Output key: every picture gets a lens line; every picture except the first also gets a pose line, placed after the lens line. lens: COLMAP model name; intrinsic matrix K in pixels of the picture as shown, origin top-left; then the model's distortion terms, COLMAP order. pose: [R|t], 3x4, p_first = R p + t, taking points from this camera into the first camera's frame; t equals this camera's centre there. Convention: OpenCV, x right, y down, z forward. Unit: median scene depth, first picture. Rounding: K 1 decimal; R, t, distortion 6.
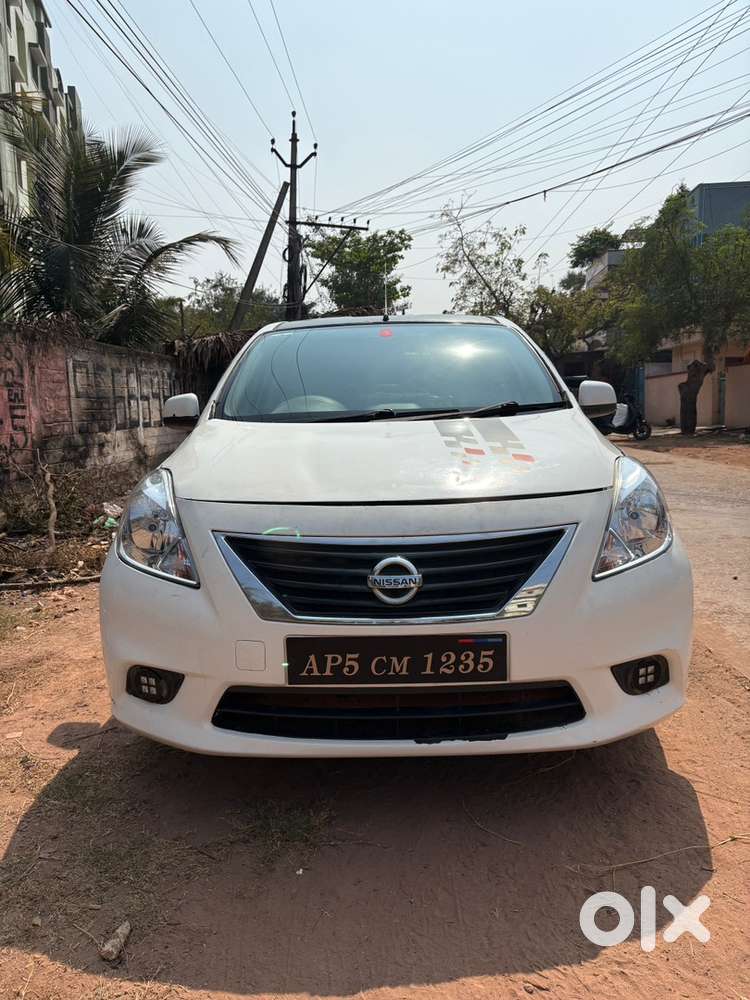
lens RADIAL K [[770.3, 0, 372.3], [0, 770.3, 500.0], [0, 0, 1]] dist [0.041512, -0.038459]
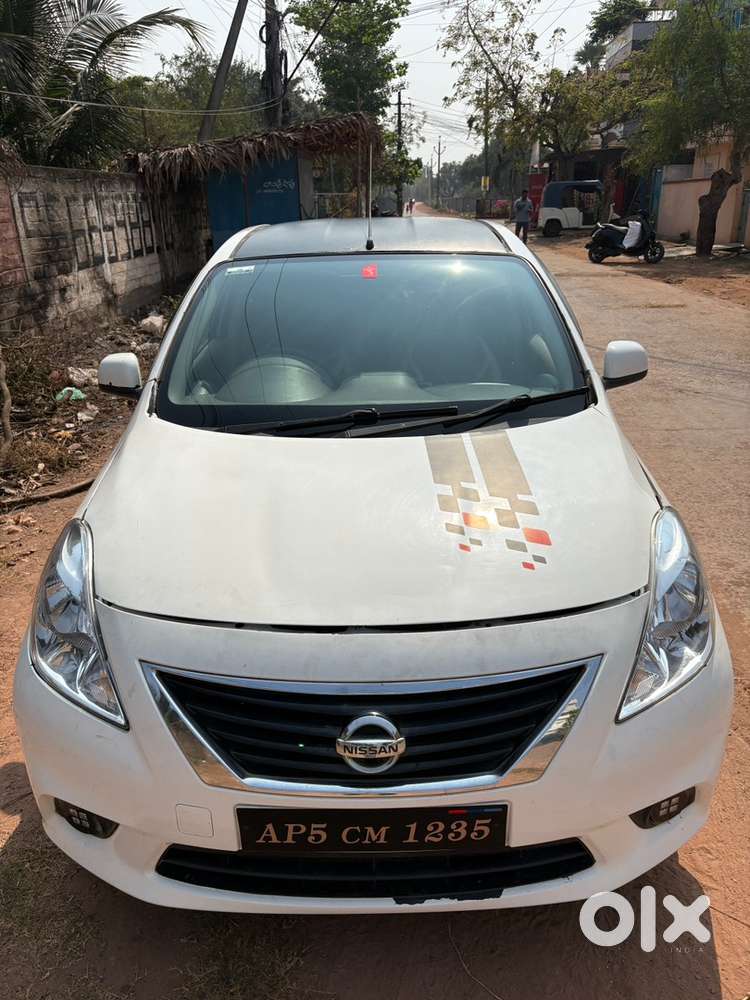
lens RADIAL K [[770.3, 0, 378.6], [0, 770.3, 504.6], [0, 0, 1]] dist [0.041512, -0.038459]
pose [[0.999867, -0.001195, 0.016241, 0.015385], [-0.002983, 0.966986, 0.254813, -0.209797], [-0.016009, -0.254827, 0.966854, 0.181380]]
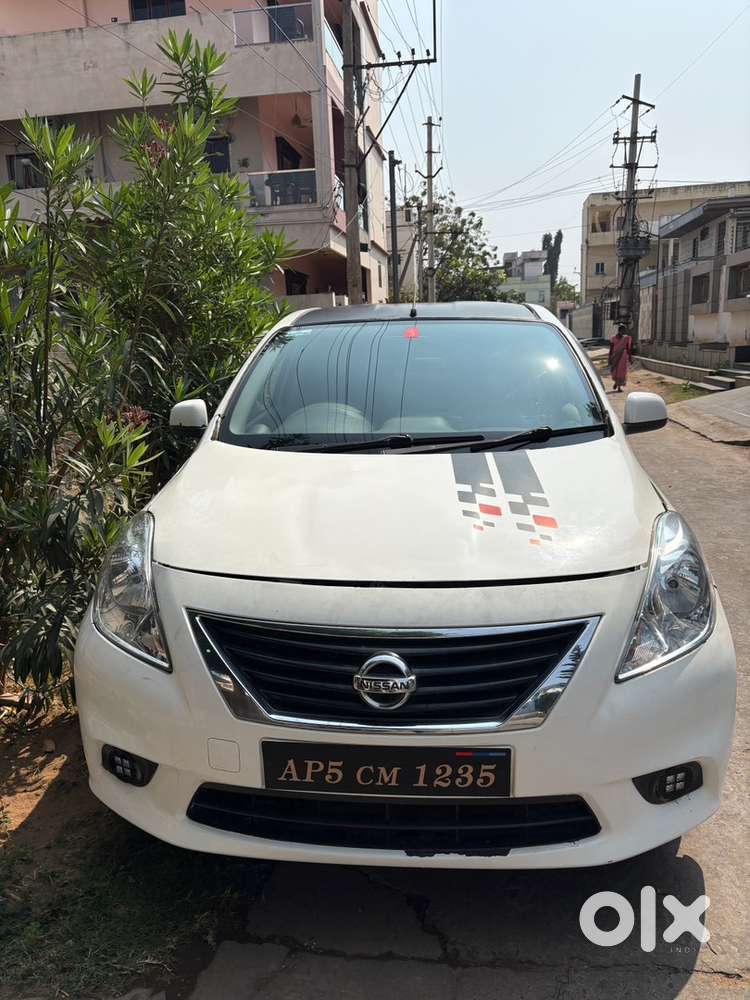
lens RADIAL K [[770.3, 0, 380.6], [0, 770.3, 498.9], [0, 0, 1]] dist [0.041512, -0.038459]
pose [[0.997808, 0.022223, -0.062335, 0.046606], [-0.016755, 0.996075, 0.086907, -0.111992], [0.064021, -0.085672, 0.994264, 0.089067]]
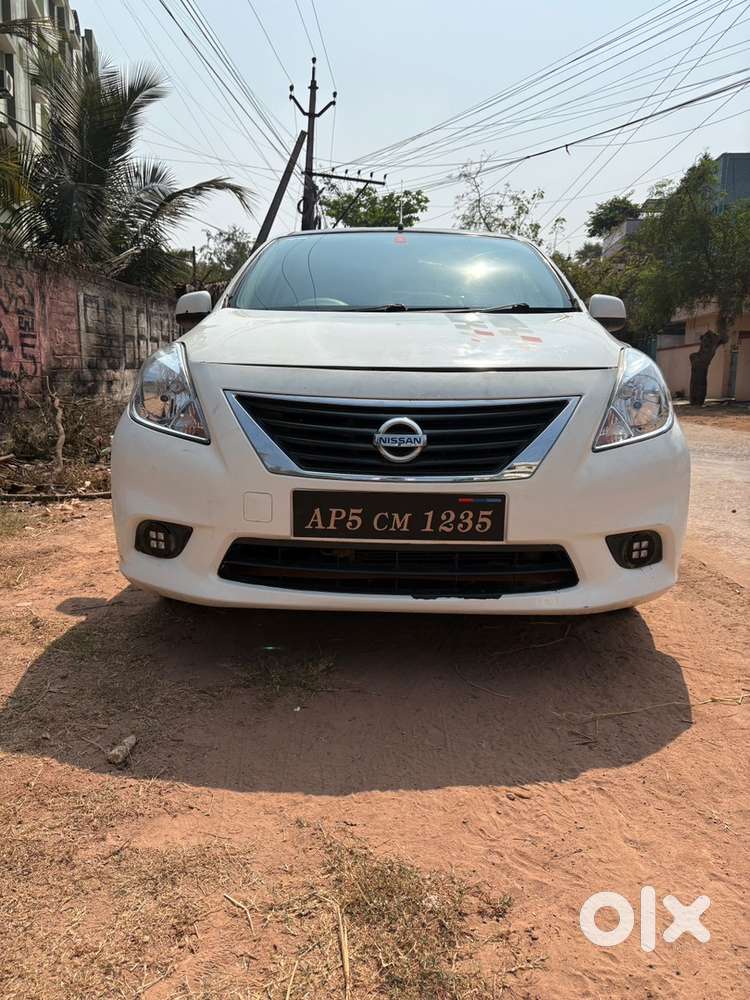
lens RADIAL K [[770.3, 0, 372.4], [0, 770.3, 499.6], [0, 0, 1]] dist [0.041512, -0.038459]
pose [[0.999088, 0.042516, -0.003919, -0.000016], [-0.042327, 0.998311, 0.039791, 0.090627], [0.005604, -0.039589, 0.999200, -0.018634]]
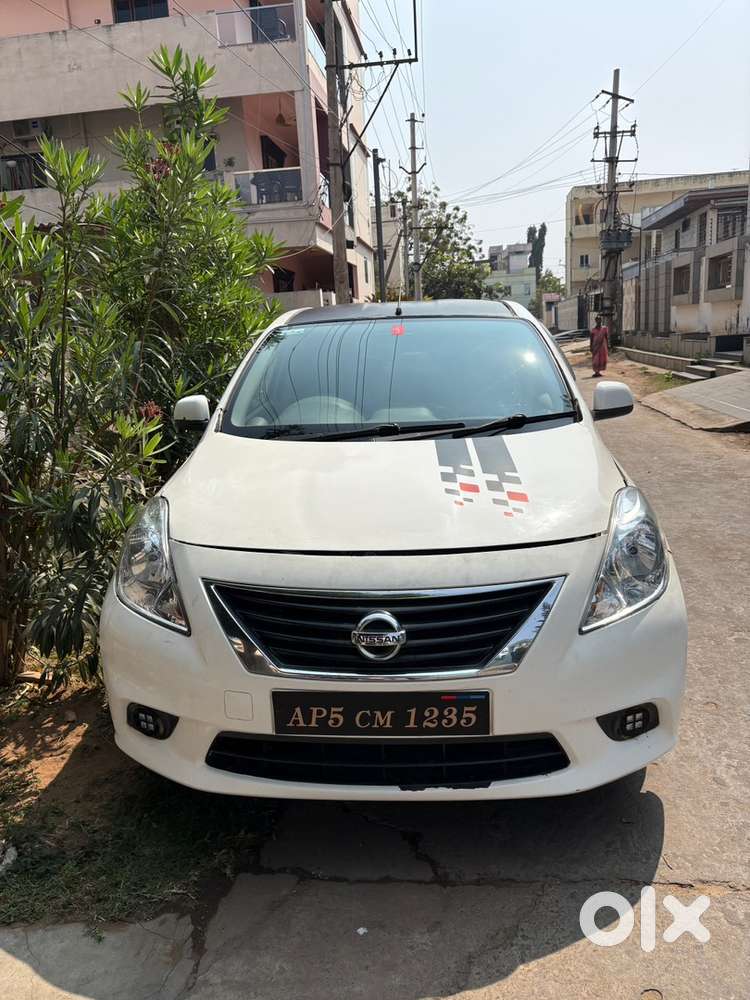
lens RADIAL K [[770.3, 0, 383.0], [0, 770.3, 491.5], [0, 0, 1]] dist [0.041512, -0.038459]
pose [[0.998889, 0.002646, -0.047053, 0.051132], [0.001316, 0.996467, 0.083972, -0.105741], [0.047109, -0.083940, 0.995357, 0.007669]]
